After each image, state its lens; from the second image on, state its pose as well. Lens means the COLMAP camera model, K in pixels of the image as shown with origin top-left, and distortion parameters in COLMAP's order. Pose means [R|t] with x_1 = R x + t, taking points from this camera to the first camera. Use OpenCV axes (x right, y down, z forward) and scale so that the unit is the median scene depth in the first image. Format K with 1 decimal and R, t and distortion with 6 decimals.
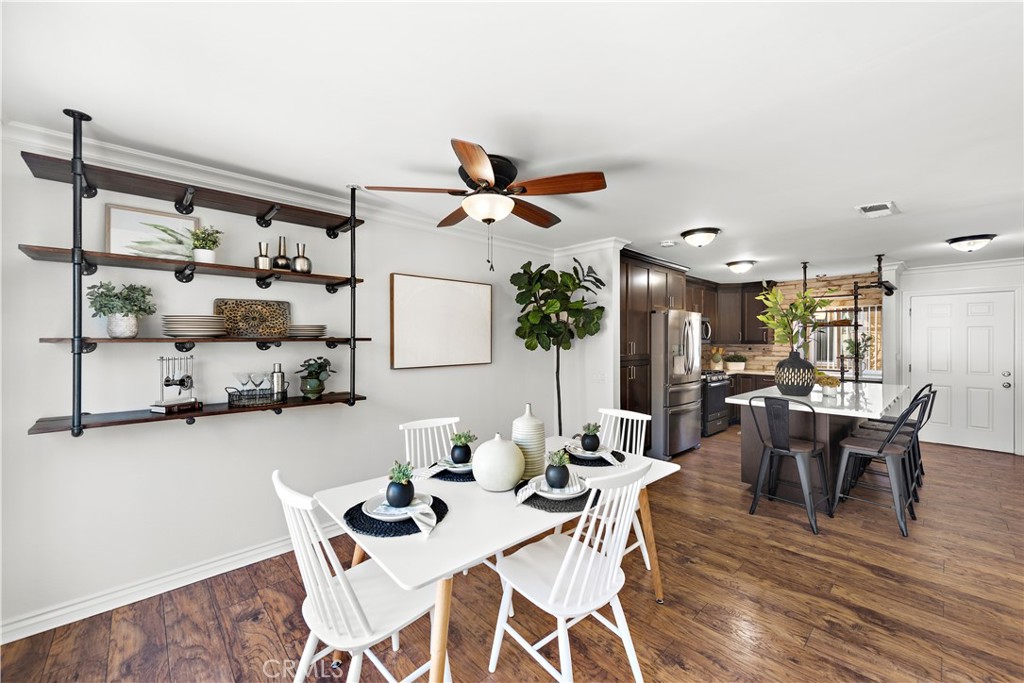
lens RADIAL K [[399.9, 0, 516.1], [0, 399.9, 341.3], [0, 0, 1]] dist [0.002607, -0.000535]
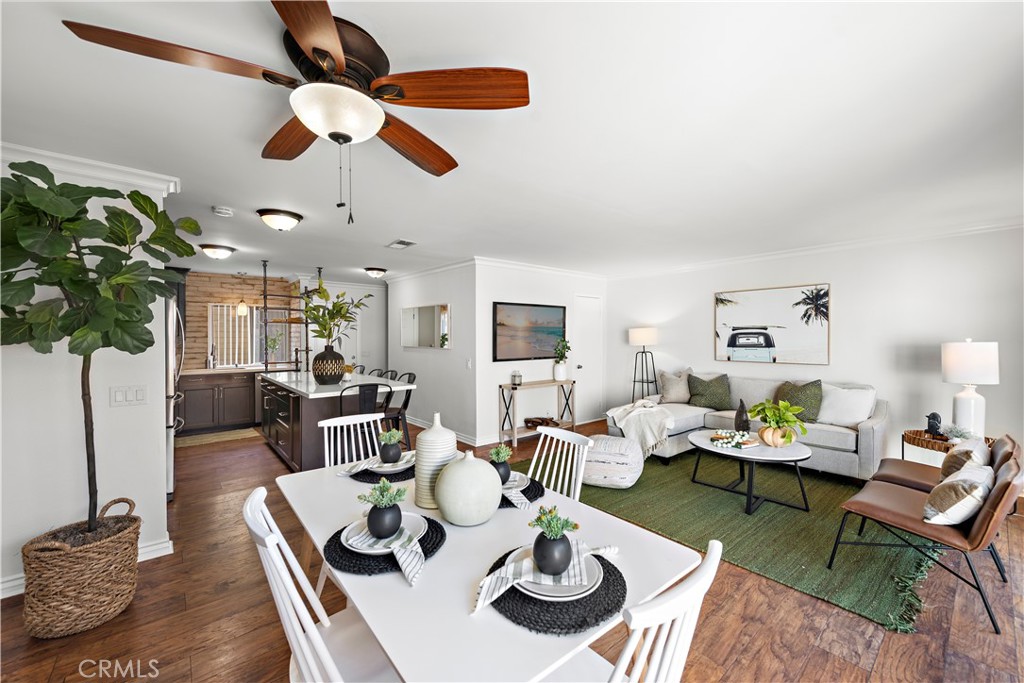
lens RADIAL K [[400.9, 0, 509.7], [0, 400.9, 341.8], [0, 0, 1]] dist [-0.001510, -0.000413]
pose [[0.042436, -0.013694, 0.999005, -0.611824], [0.001131, 0.999906, 0.013658, 0.001739], [-0.999099, 0.000551, 0.042447, 0.657405]]
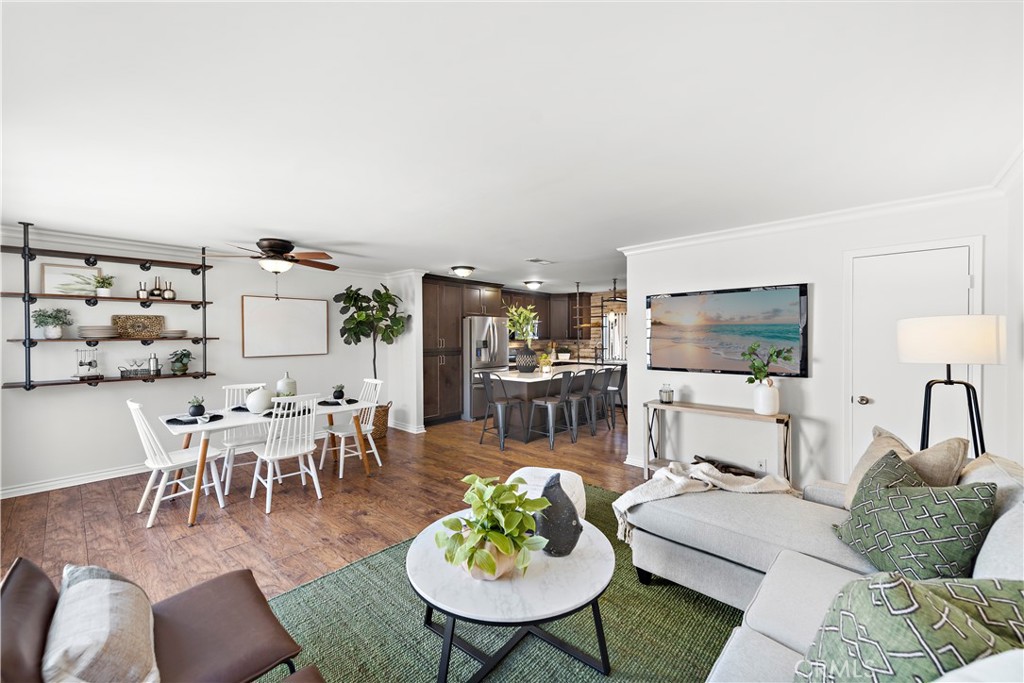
lens RADIAL K [[397.2, 0, 517.8], [0, 397.2, 340.2], [0, 0, 1]] dist [-0.000858, -0.000482]
pose [[0.994853, -0.005175, 0.101193, 0.749627], [0.004232, 0.999946, 0.009523, -0.009226], [-0.101237, -0.009046, 0.994821, -0.804897]]
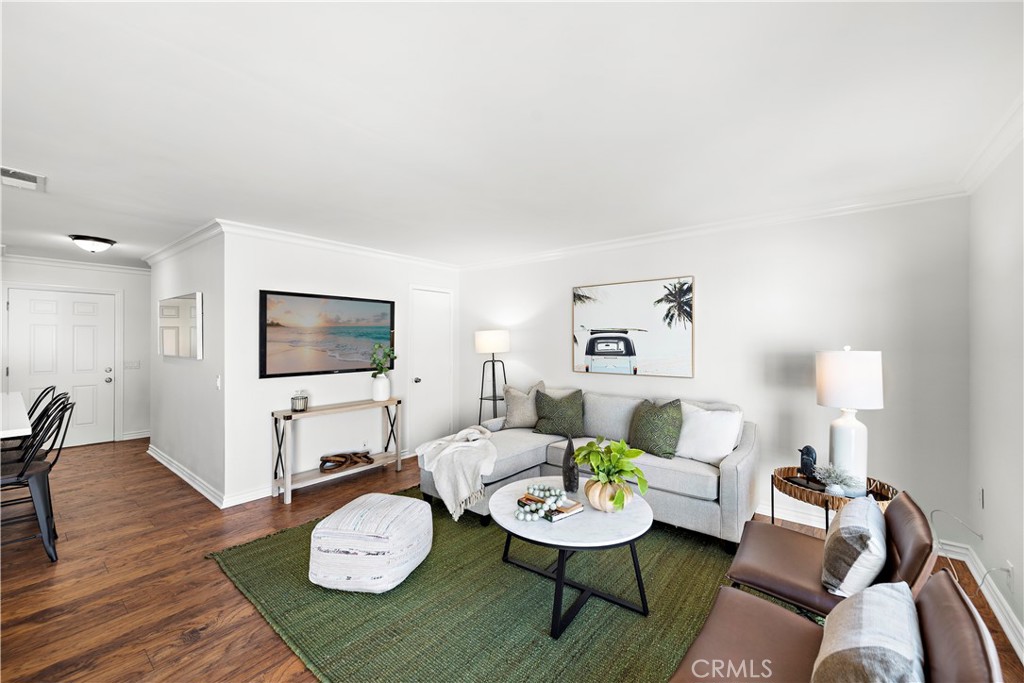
lens RADIAL K [[399.9, 0, 516.1], [0, 399.9, 341.3], [0, 0, 1]] dist [0.002607, -0.000535]
pose [[-0.159521, -0.002800, 0.987191, -0.071797], [-0.001277, 0.999996, 0.002630, -0.002157], [-0.987194, -0.000841, -0.159524, 0.159006]]
